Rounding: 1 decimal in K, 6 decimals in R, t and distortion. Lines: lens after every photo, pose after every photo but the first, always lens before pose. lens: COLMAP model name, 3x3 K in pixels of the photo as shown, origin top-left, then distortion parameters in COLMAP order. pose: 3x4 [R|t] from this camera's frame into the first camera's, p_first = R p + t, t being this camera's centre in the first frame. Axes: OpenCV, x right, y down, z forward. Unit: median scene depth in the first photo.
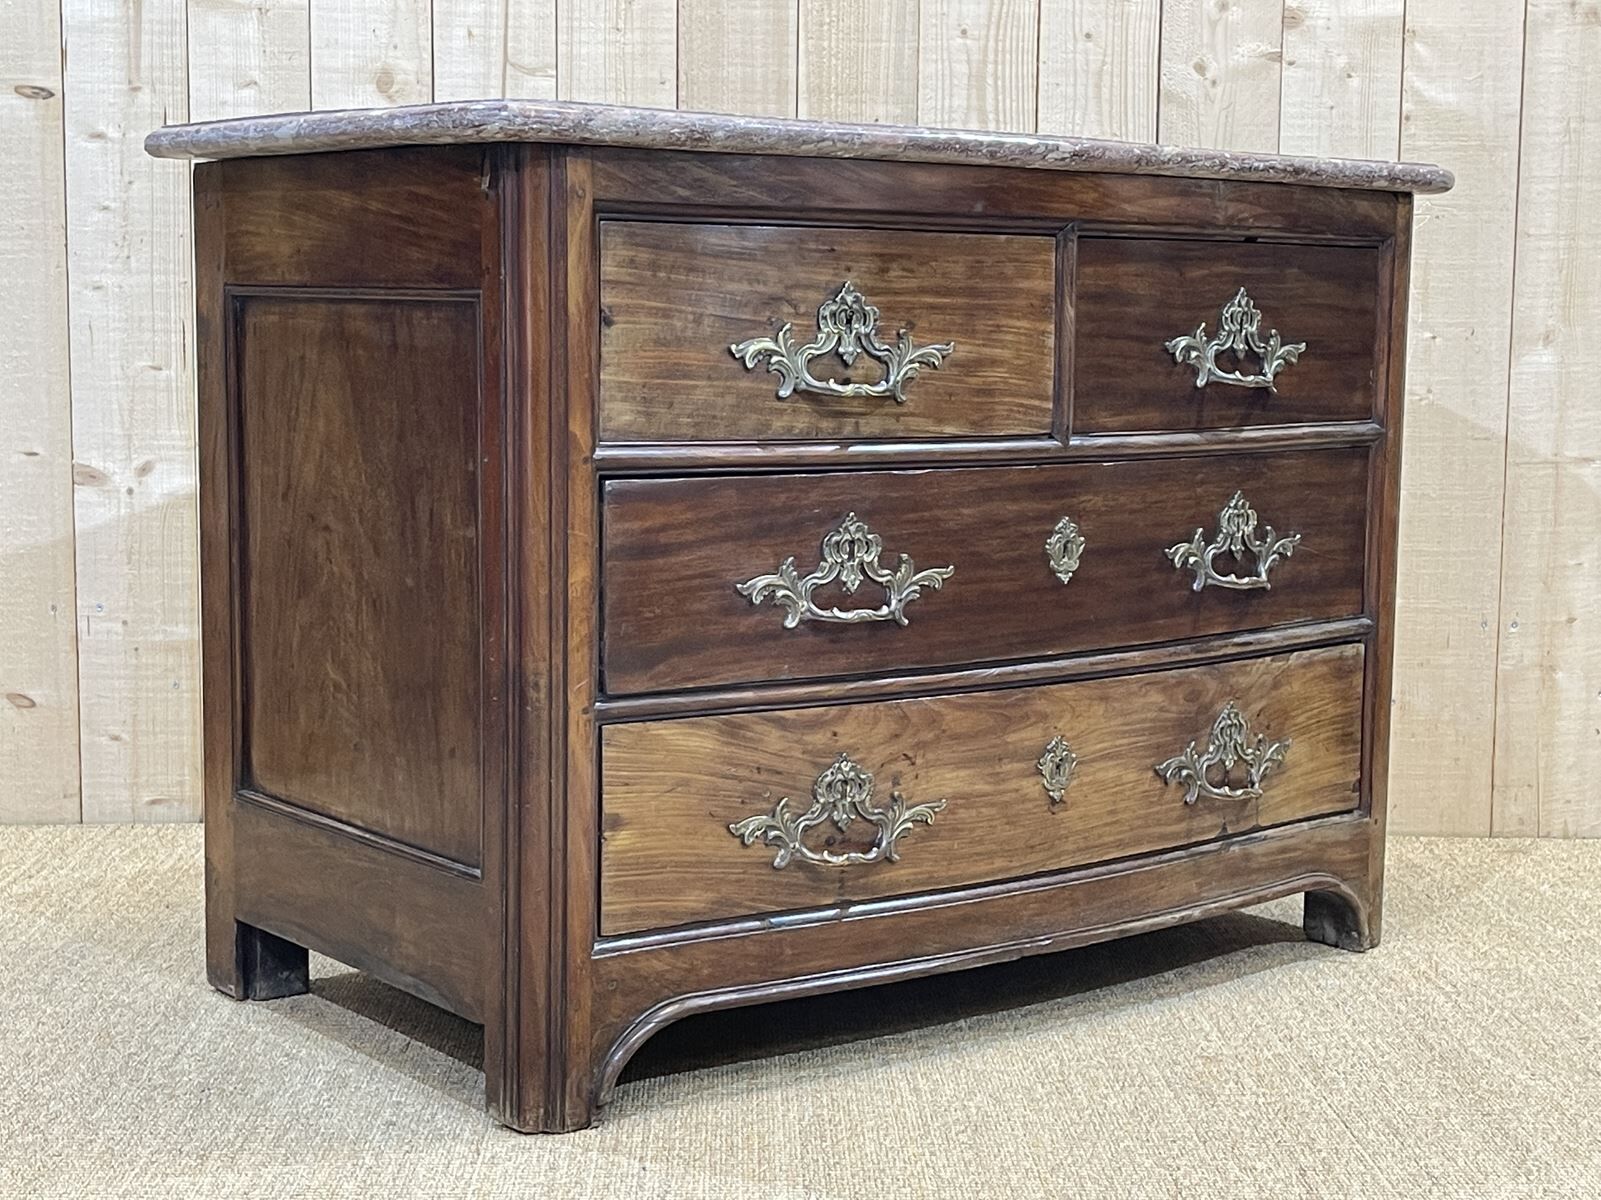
lens RADIAL K [[2526.2, 0, 826.2], [0, 2526.2, 643.9], [0, 0, 1]] dist [0.117694, -0.154723]
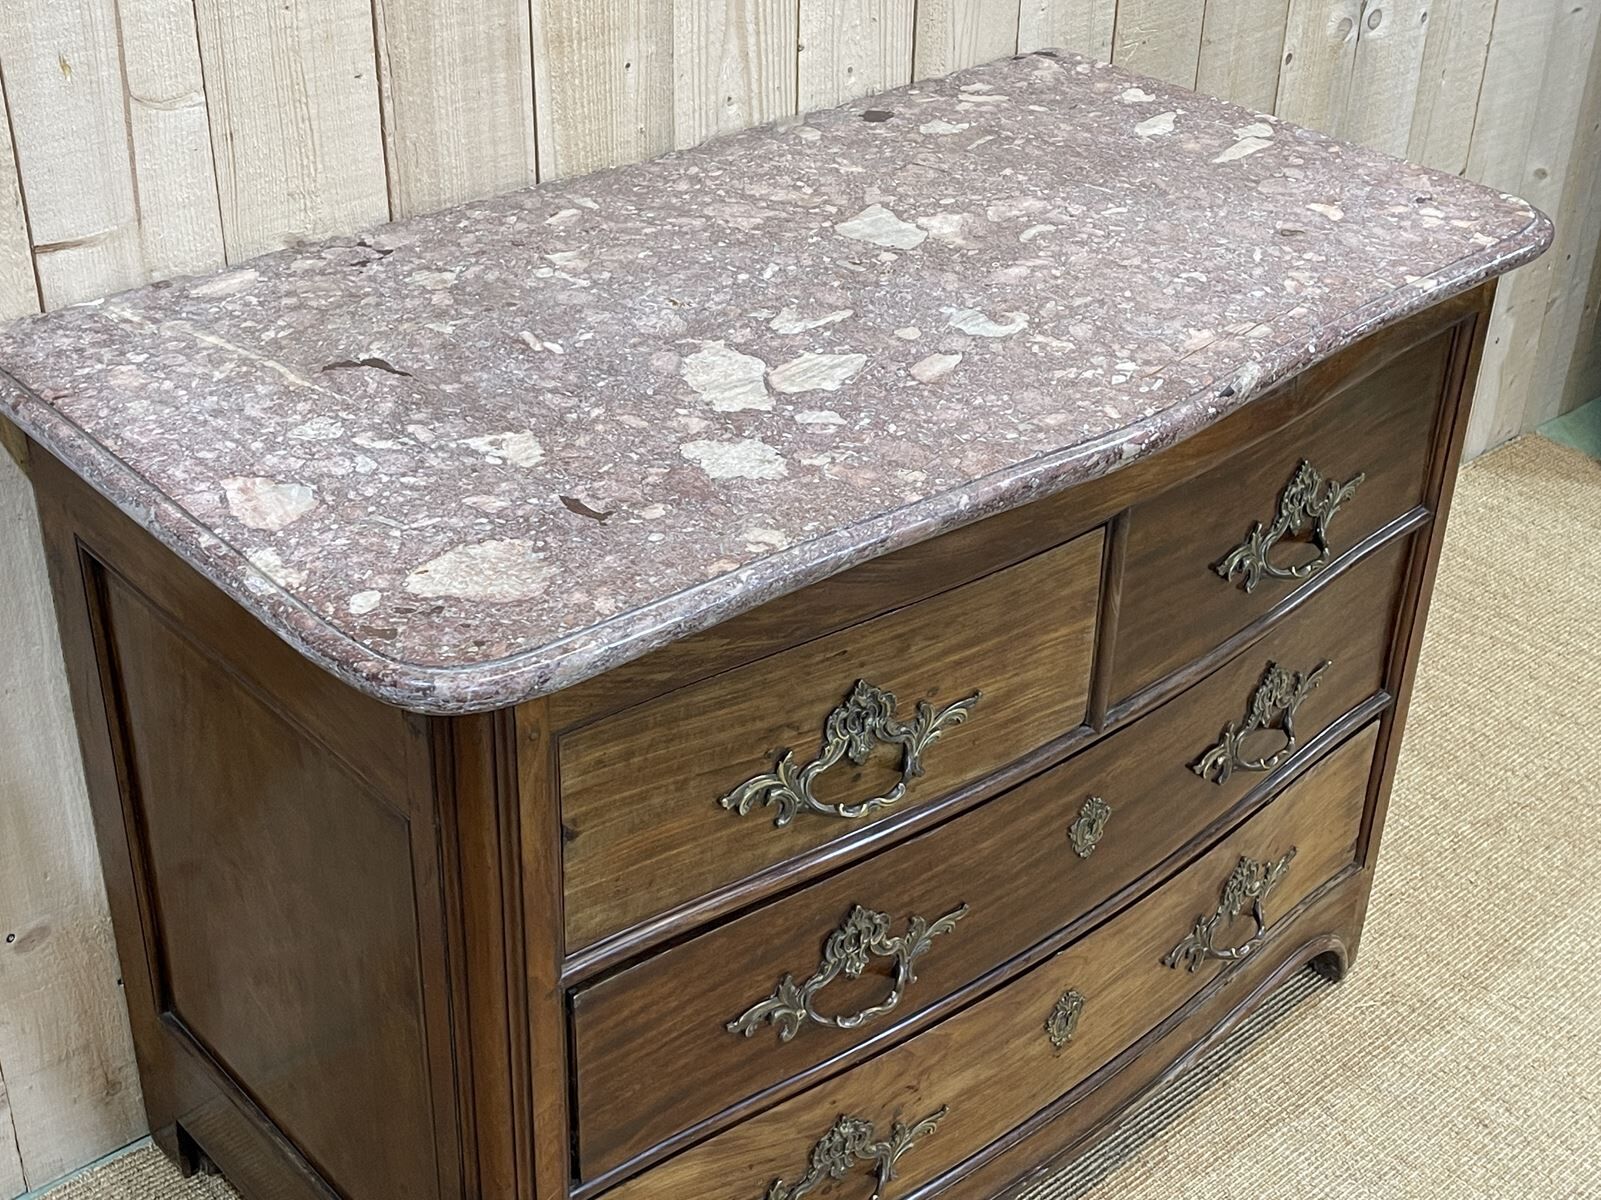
lens RADIAL K [[2155.5, 0, 800.4], [0, 2155.5, 607.2], [0, 0, 1]] dist [0.186242, -0.687525]
pose [[0.998826, -0.013436, 0.046540, -0.041127], [-0.006992, 0.910712, 0.412983, -0.433877], [-0.047934, -0.412824, 0.909549, 0.372099]]
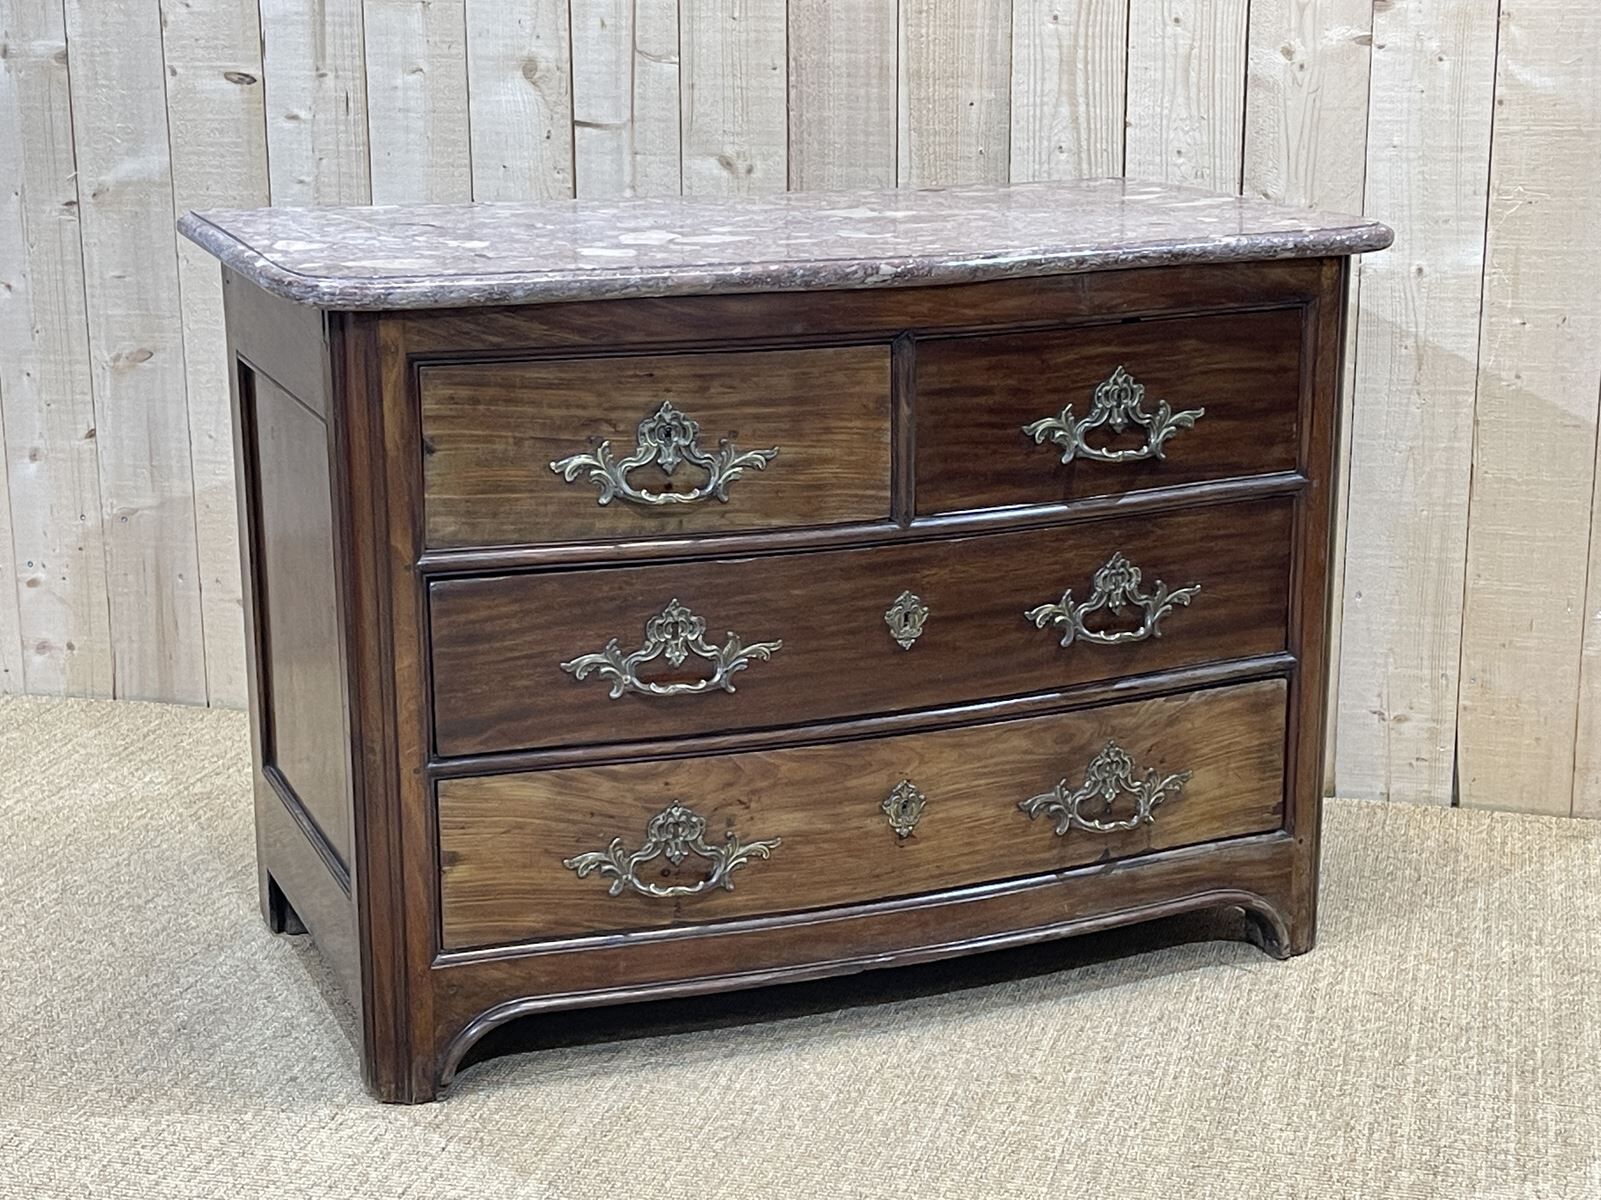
lens RADIAL K [[2710.2, 0, 854.1], [0, 2710.2, 659.5], [0, 0, 1]] dist [0.144410, -0.164830]
pose [[0.960369, 0.061589, -0.271844, 0.415999], [-0.023744, 0.989814, 0.140371, -0.195317], [0.277720, -0.128353, 0.952049, -0.151968]]
